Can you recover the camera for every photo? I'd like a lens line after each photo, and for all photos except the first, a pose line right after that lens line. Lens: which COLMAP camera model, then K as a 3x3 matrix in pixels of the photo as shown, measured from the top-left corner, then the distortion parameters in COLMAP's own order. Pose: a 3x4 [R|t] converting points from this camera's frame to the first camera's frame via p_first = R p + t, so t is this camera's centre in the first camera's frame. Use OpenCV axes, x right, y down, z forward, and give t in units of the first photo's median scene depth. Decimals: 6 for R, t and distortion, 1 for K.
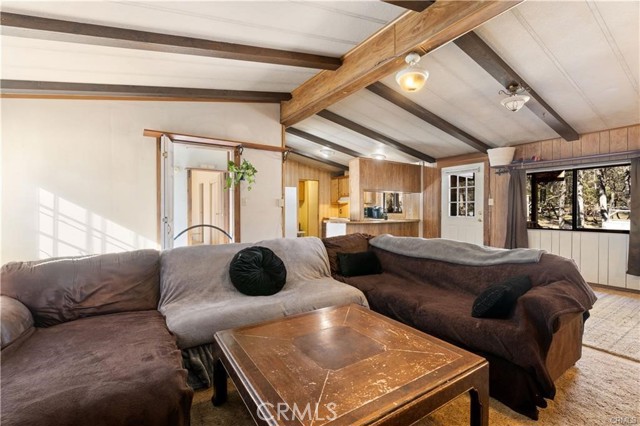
lens RADIAL K [[287.6, 0, 320.0], [0, 287.6, 213.0], [0, 0, 1]] dist [0.000120, 0.000011]
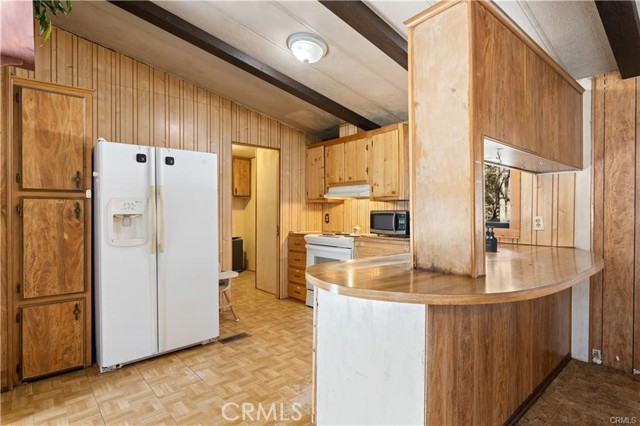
lens RADIAL K [[329.6, 0, 320.0], [0, 329.6, 213.0], [0, 0, 1]] dist [0.001451, -0.000149]
pose [[0.989846, -0.000397, 0.142141, -0.015684], [0.000876, 0.999994, -0.003310, -0.013558], [-0.142139, 0.003401, 0.989841, 0.515193]]
